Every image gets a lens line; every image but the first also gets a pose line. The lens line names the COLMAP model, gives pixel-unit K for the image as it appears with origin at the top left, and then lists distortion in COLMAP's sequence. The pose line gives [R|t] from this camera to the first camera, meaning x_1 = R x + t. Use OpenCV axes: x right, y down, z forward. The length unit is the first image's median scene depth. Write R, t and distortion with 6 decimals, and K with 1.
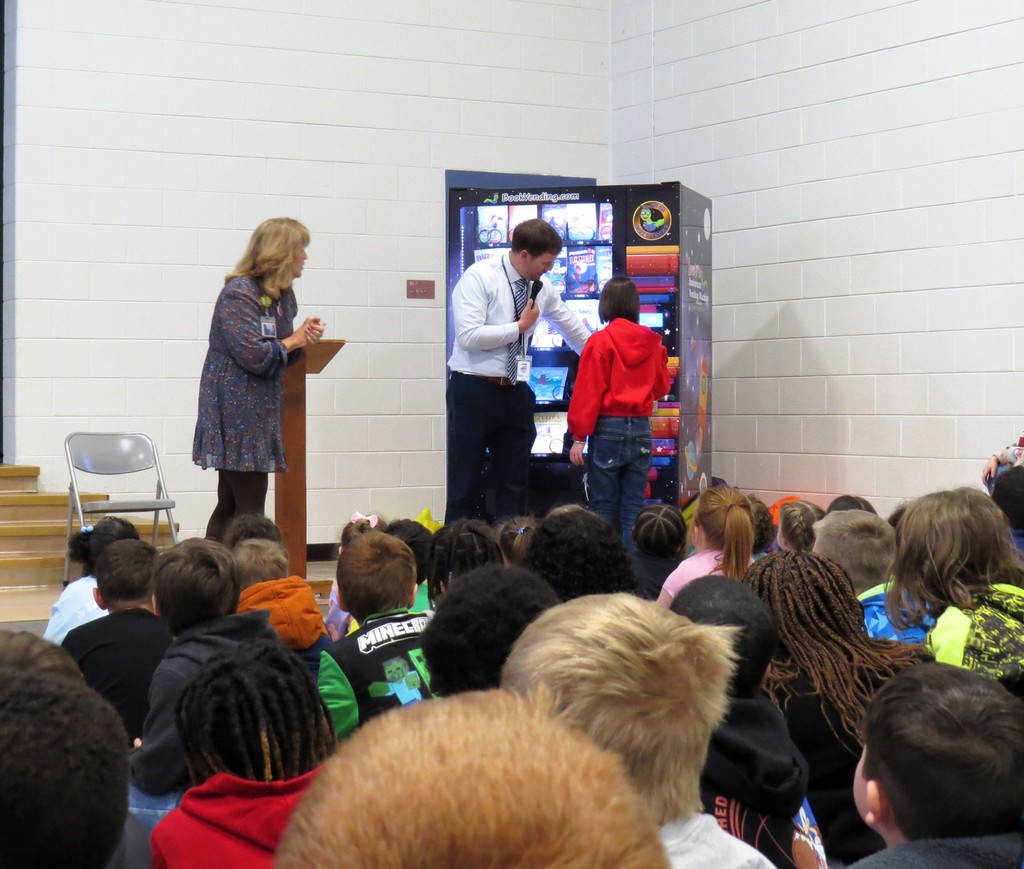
lens RADIAL K [[2023.8, 0, 512.0], [0, 2023.8, 434.5], [0, 0, 1]] dist [-0.351095, -0.121601]
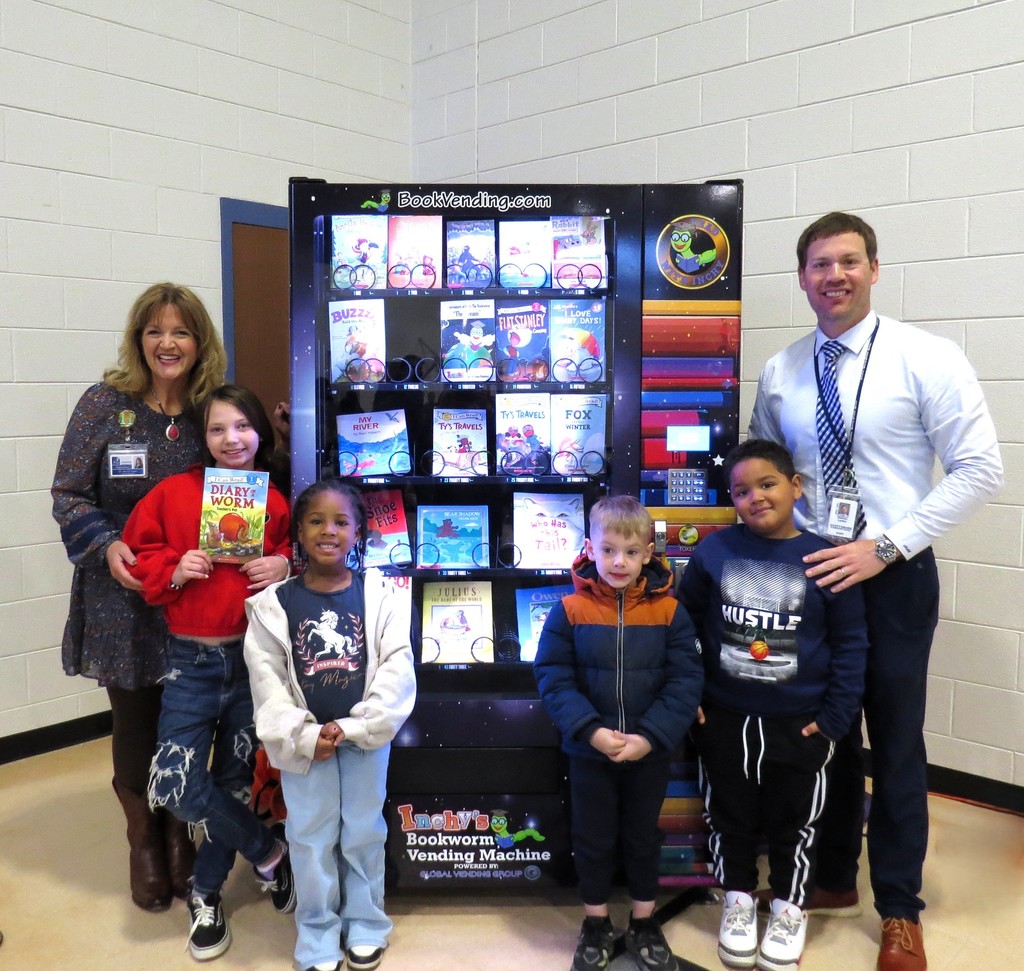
lens RADIAL K [[1060.8, 0, 512.0], [0, 1060.8, 485.5], [0, 0, 1]] dist [-0.090810, 0.003715]
pose [[0.954902, -0.023624, 0.295981, -0.058092], [0.003843, 0.997730, 0.067236, -0.061033], [-0.296898, -0.063066, 0.952824, 0.715434]]
